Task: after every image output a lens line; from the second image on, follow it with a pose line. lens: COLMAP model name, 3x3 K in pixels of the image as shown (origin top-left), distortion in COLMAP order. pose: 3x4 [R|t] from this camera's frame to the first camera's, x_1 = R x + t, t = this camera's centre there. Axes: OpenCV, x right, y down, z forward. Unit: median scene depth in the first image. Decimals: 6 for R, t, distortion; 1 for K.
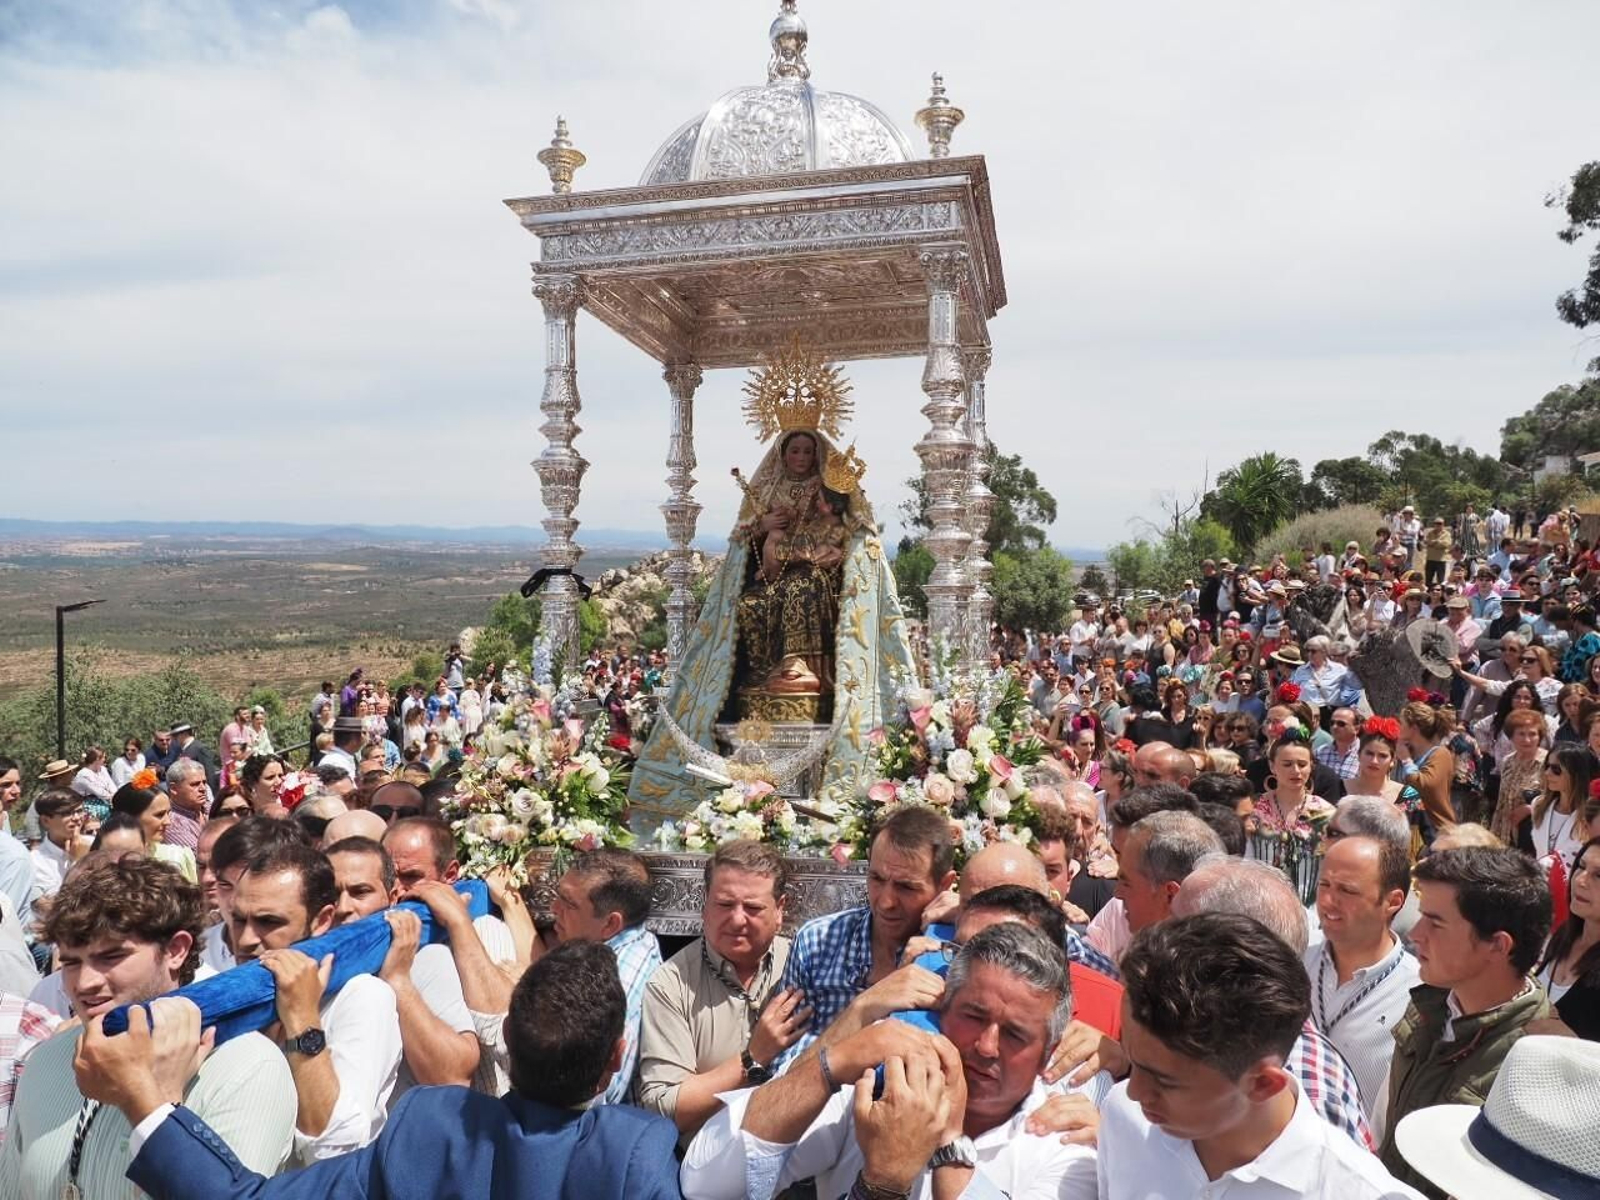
lens RADIAL K [[1171.2, 0, 781.7], [0, 1171.2, 593.2], [0, 0, 1]] dist [-0.029449, 0.000676]
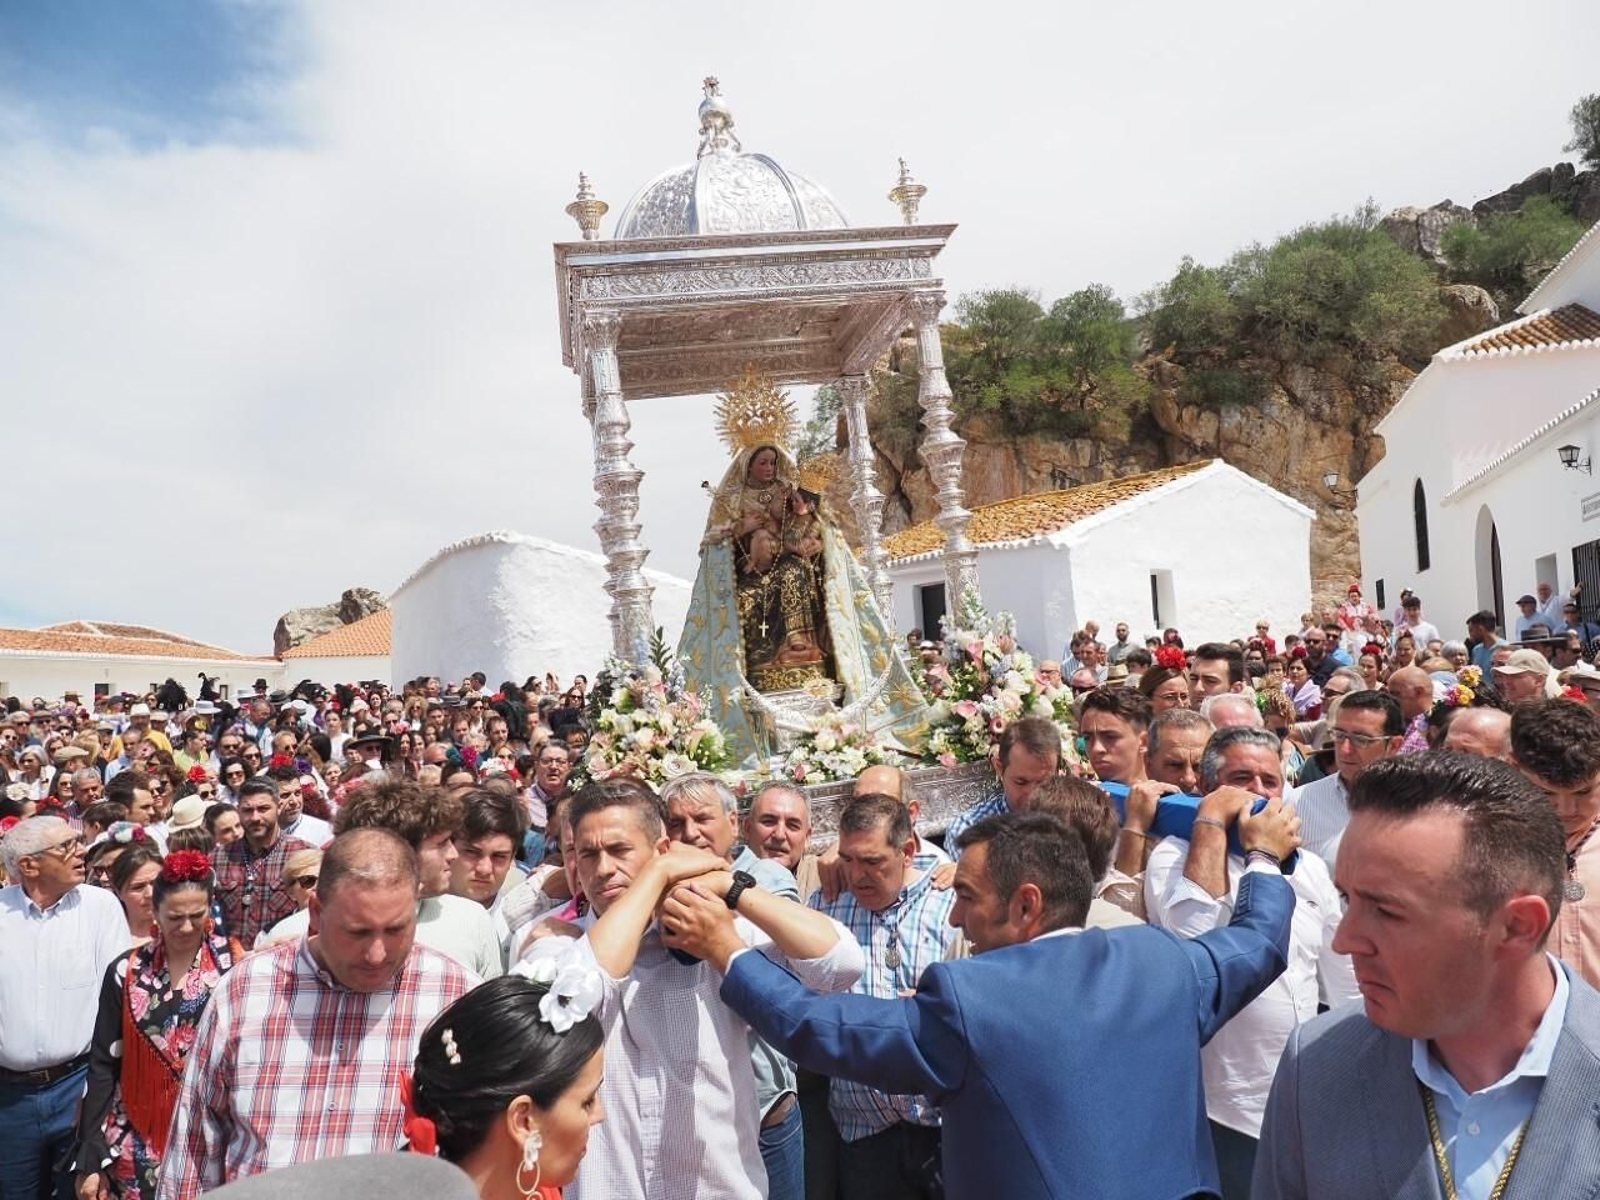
lens RADIAL K [[1171.2, 0, 781.7], [0, 1171.2, 593.2], [0, 0, 1]] dist [-0.029449, 0.000676]
pose [[0.915336, -0.084411, 0.393745, -0.503439], [0.102689, 0.994385, -0.025545, 0.046497], [-0.389378, 0.063815, 0.918865, -0.092676]]
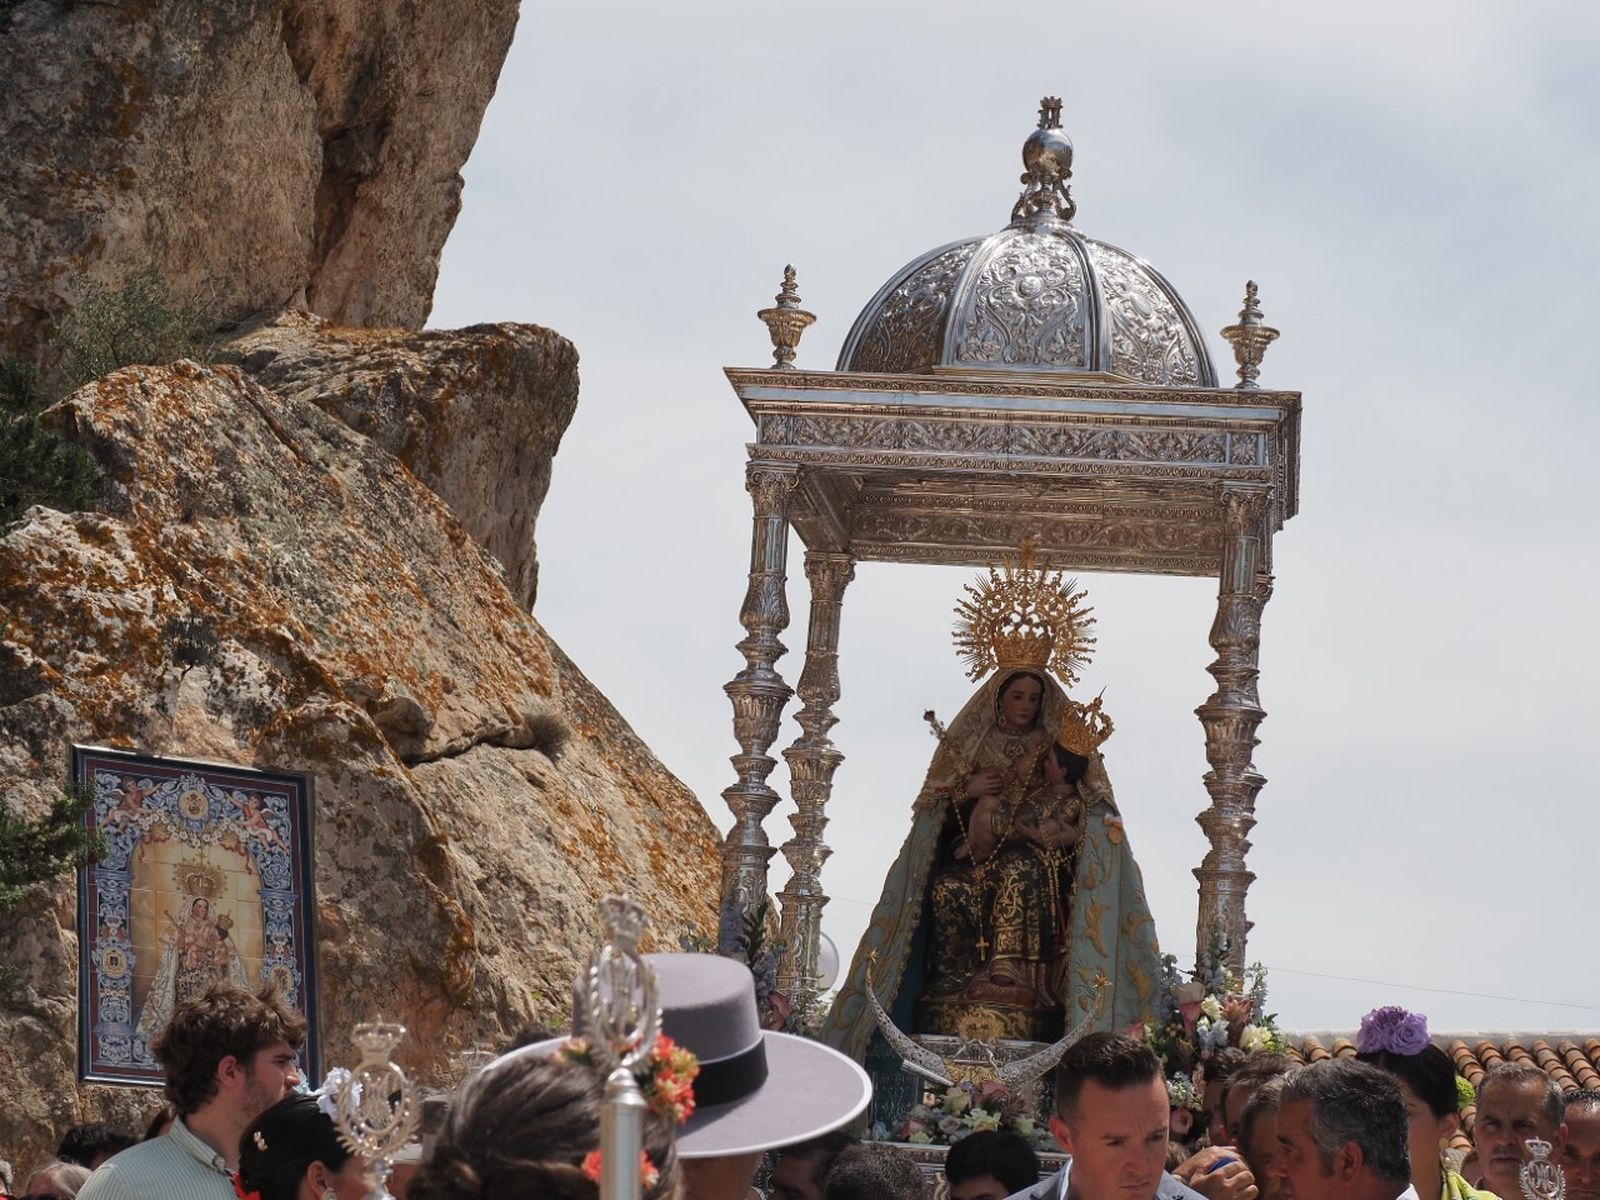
lens RADIAL K [[3694.9, 0, 798.8], [0, 3694.9, 766.6], [0, 0, 1]] dist [-0.056442, 0.073607]
pose [[0.990807, 0.090078, 0.100933, -0.417701], [-0.081493, 0.992941, -0.086183, 0.162901], [-0.107984, 0.077166, 0.991153, -1.553211]]
